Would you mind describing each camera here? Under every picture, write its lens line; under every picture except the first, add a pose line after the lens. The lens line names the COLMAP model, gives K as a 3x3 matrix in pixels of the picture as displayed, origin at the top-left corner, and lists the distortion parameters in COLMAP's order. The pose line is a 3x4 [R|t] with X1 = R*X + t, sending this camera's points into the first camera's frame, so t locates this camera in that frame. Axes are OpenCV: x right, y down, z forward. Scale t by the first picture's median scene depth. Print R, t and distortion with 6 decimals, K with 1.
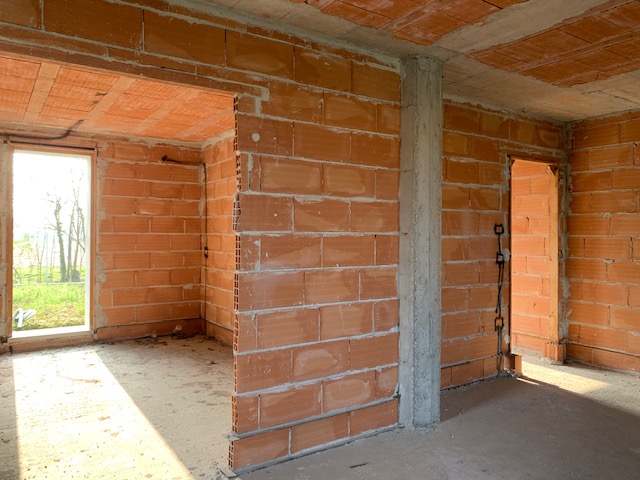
lens RADIAL K [[481.5, 0, 322.1], [0, 481.5, 235.0], [0, 0, 1]] dist [0.006361, -0.028095]
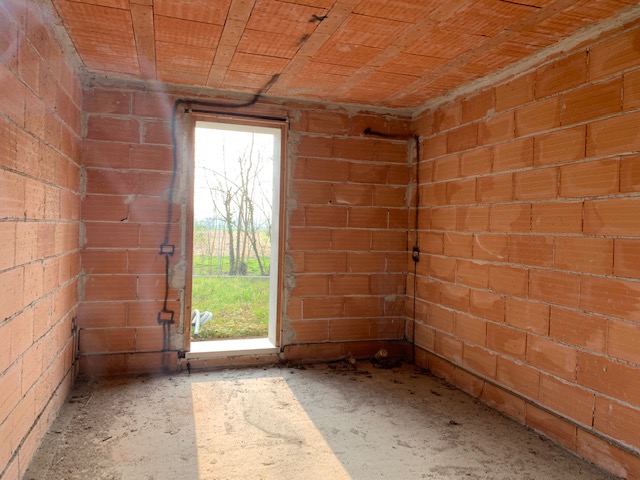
lens RADIAL K [[481.5, 0, 321.3], [0, 481.5, 242.1], [0, 0, 1]] dist [0.006361, -0.028095]
pose [[0.956477, 0.031188, -0.290138, -0.177208], [-0.023212, 0.999253, 0.030891, -0.003452], [0.290884, -0.022811, 0.956486, 0.251895]]
